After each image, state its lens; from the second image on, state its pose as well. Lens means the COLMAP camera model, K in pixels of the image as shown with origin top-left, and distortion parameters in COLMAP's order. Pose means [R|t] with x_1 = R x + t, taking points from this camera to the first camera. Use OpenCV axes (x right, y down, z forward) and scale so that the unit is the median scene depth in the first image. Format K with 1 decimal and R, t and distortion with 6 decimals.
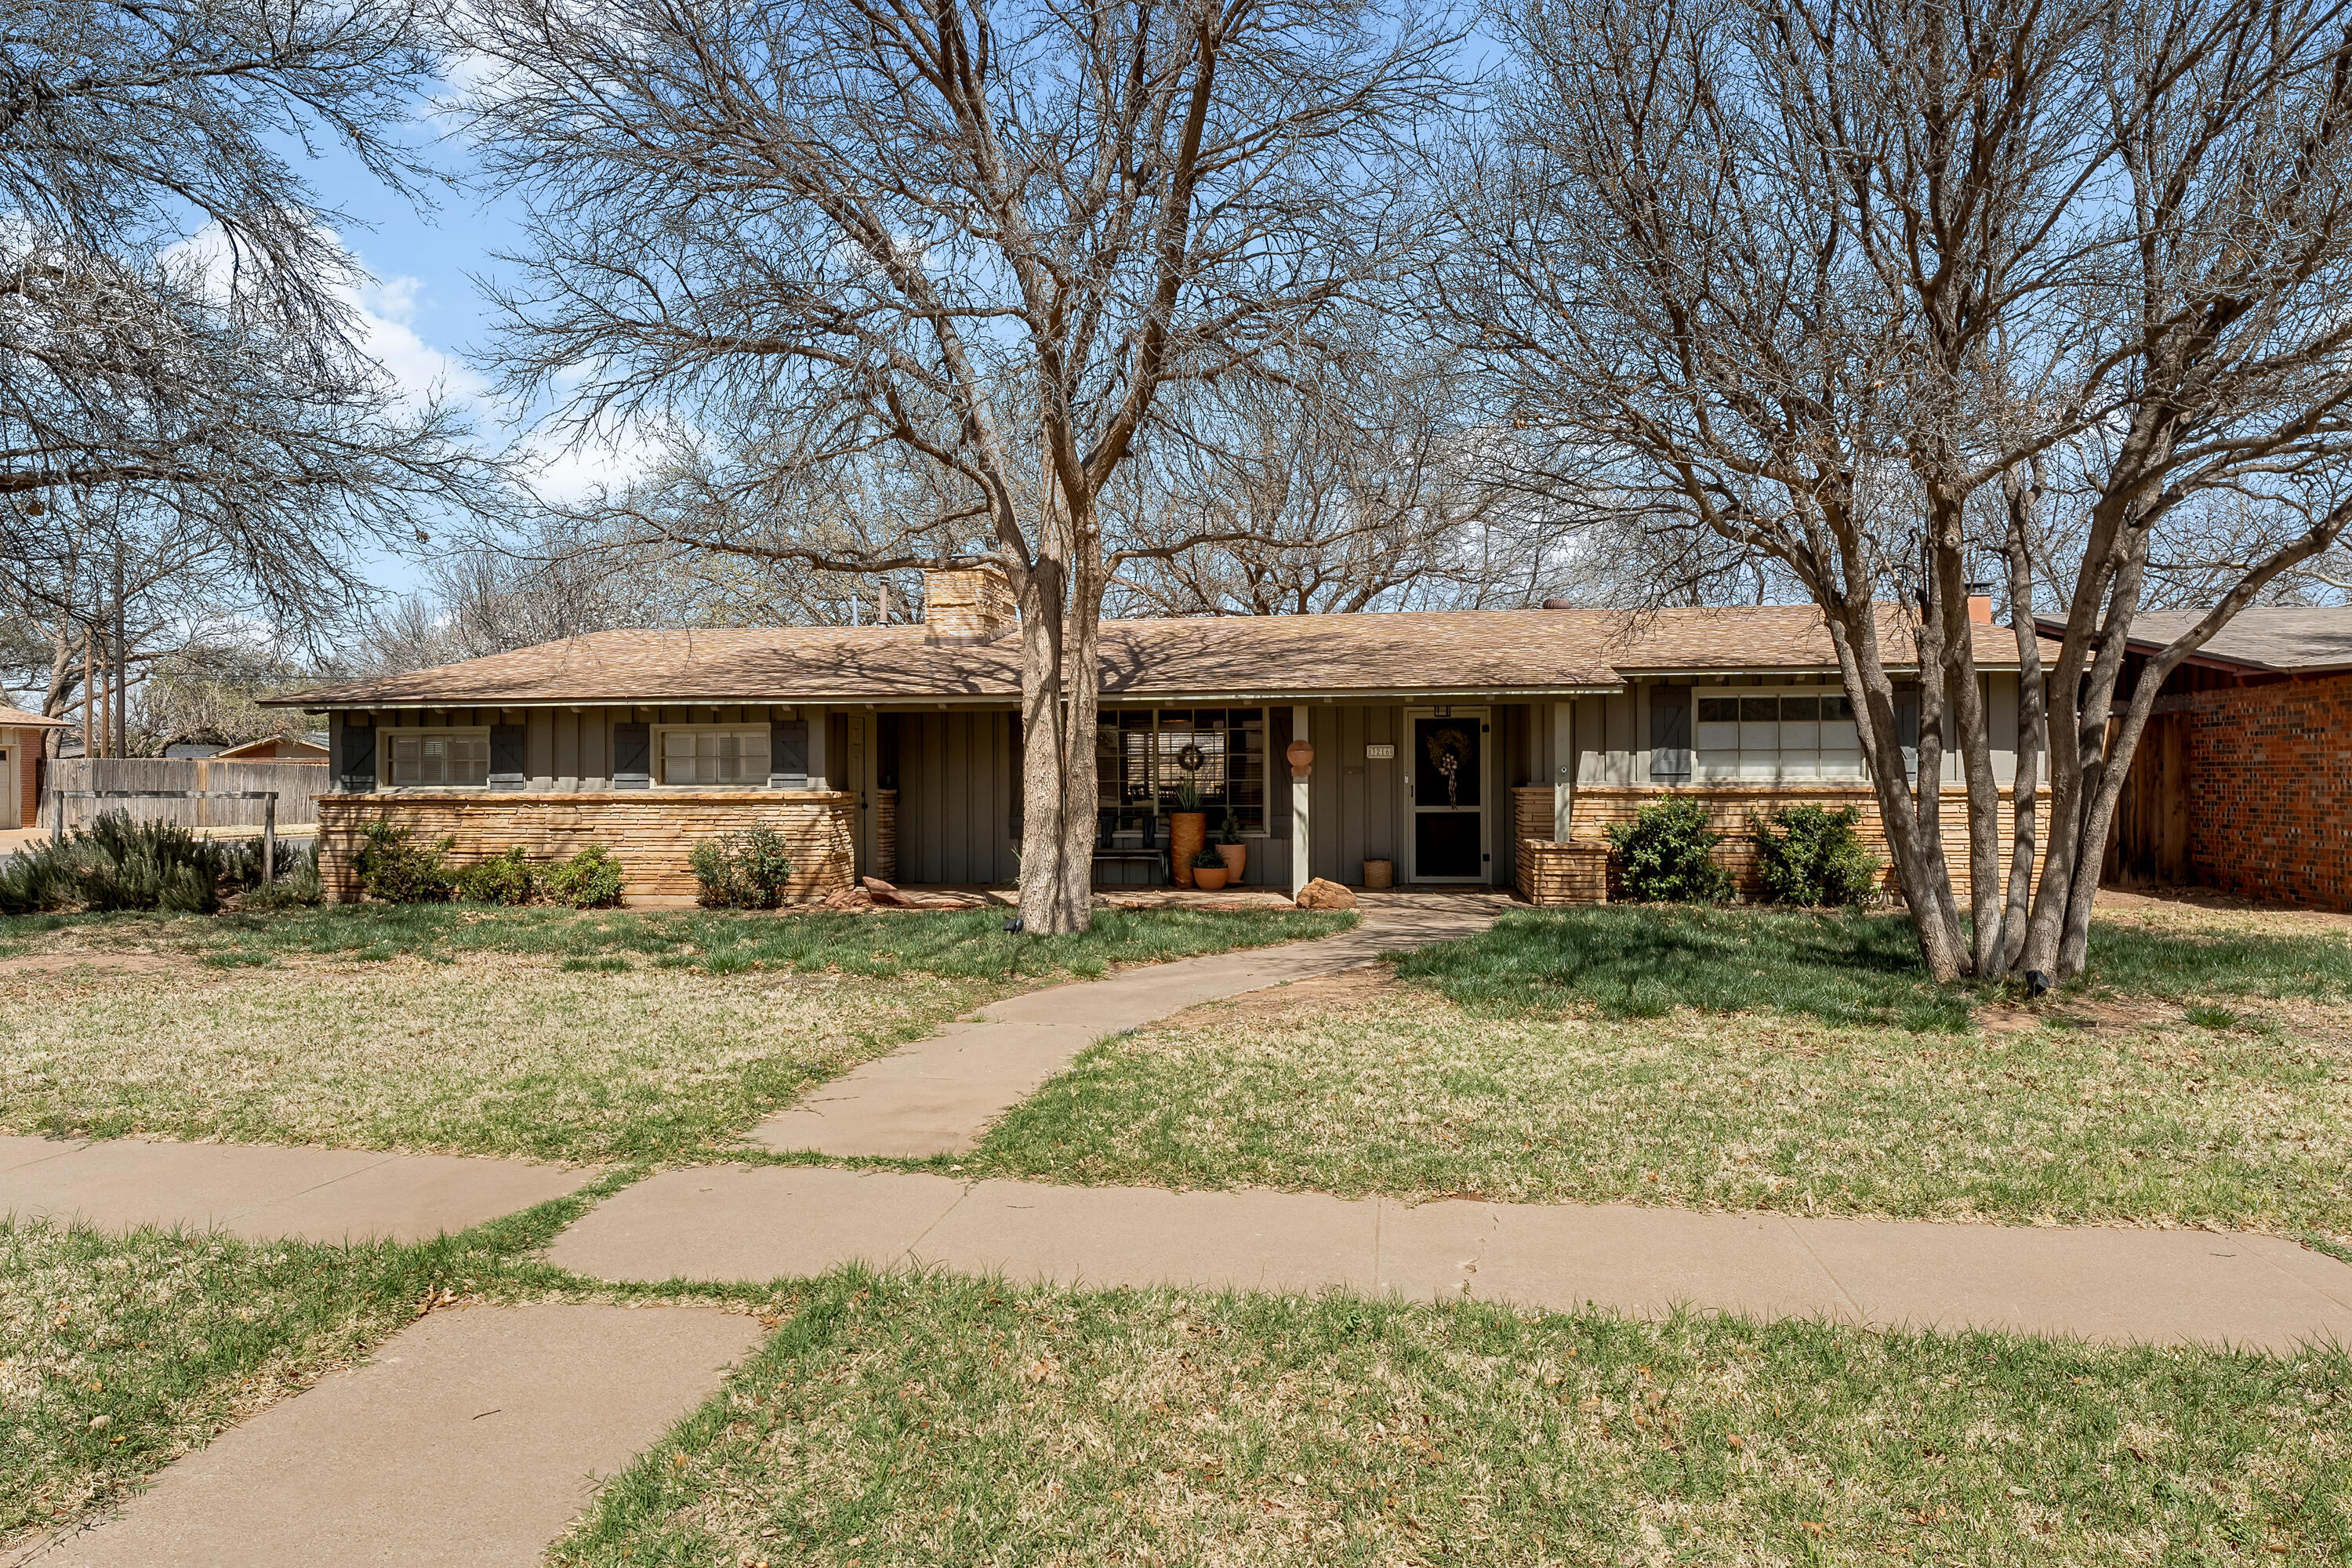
lens RADIAL K [[1350.2, 0, 1176.0], [0, 1350.2, 784.0], [0, 0, 1]] dist [0.002604, -0.001294]
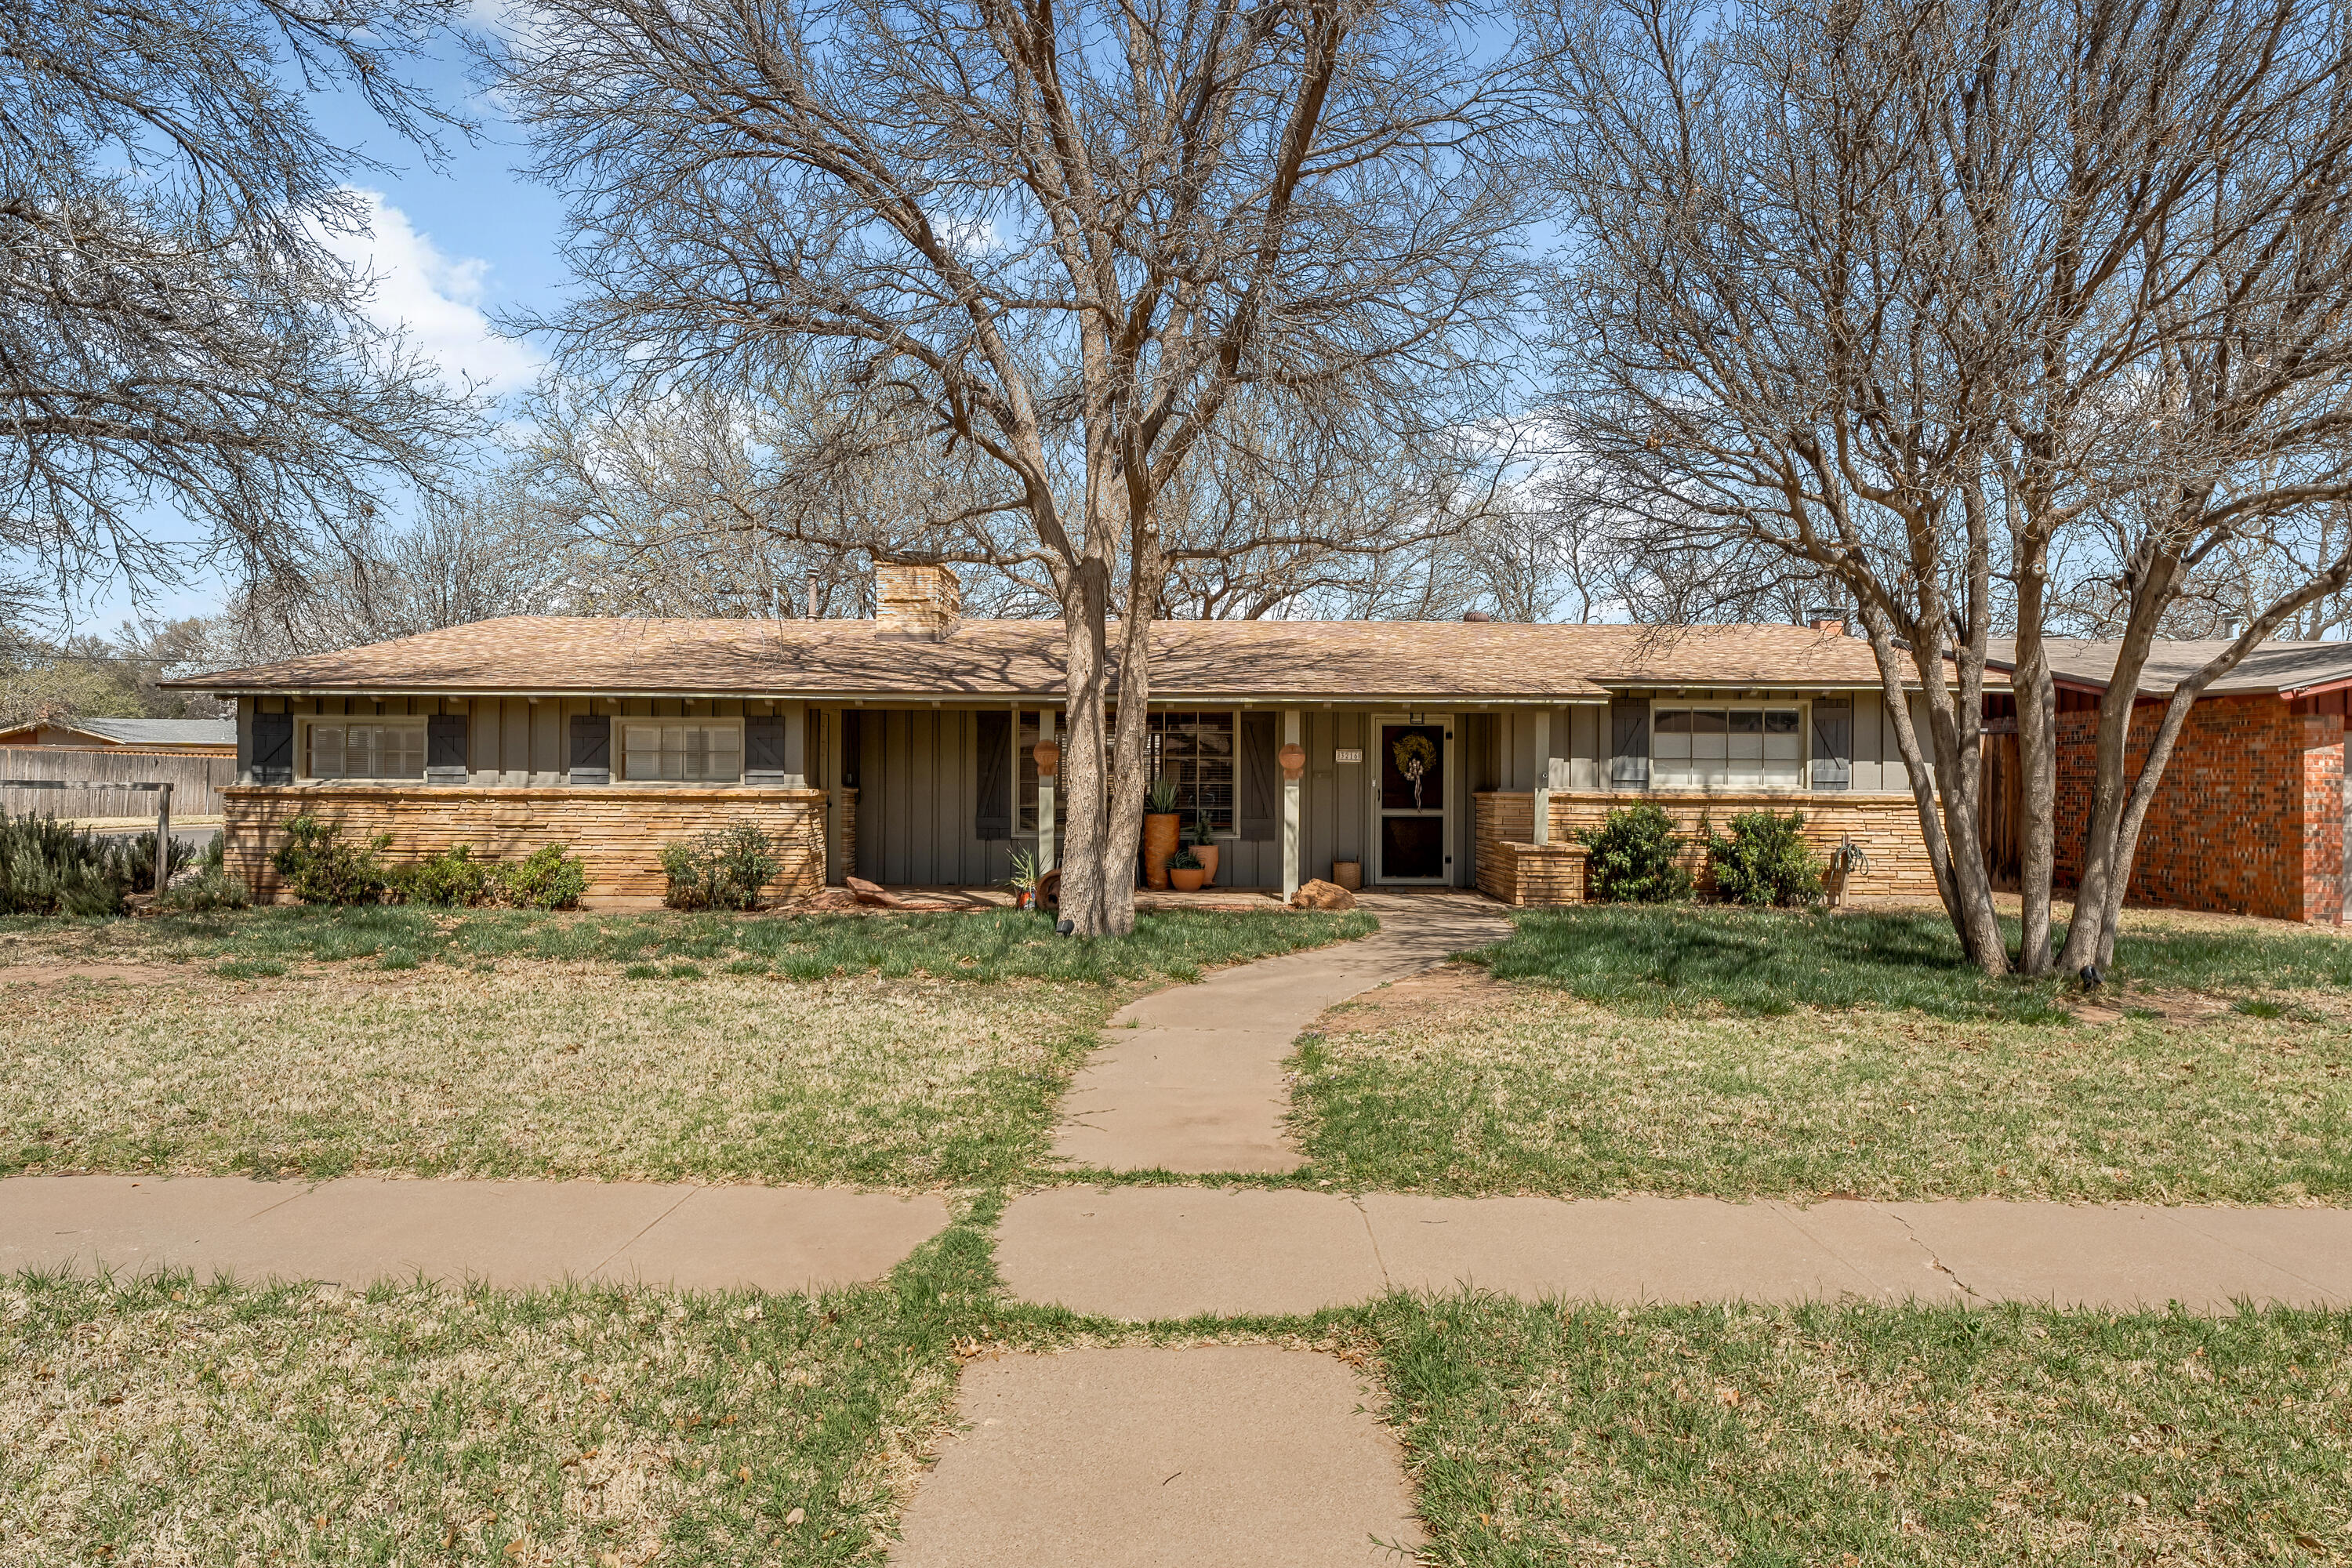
lens RADIAL K [[1320.4, 0, 1176.0], [0, 1320.4, 784.0], [0, 0, 1]] dist [0.000088, 0.000588]
pose [[0.990342, 0.011179, 0.138193, -0.129592], [-0.011049, 0.999937, -0.001710, 0.000481], [-0.138204, 0.000167, 0.990404, 0.025091]]
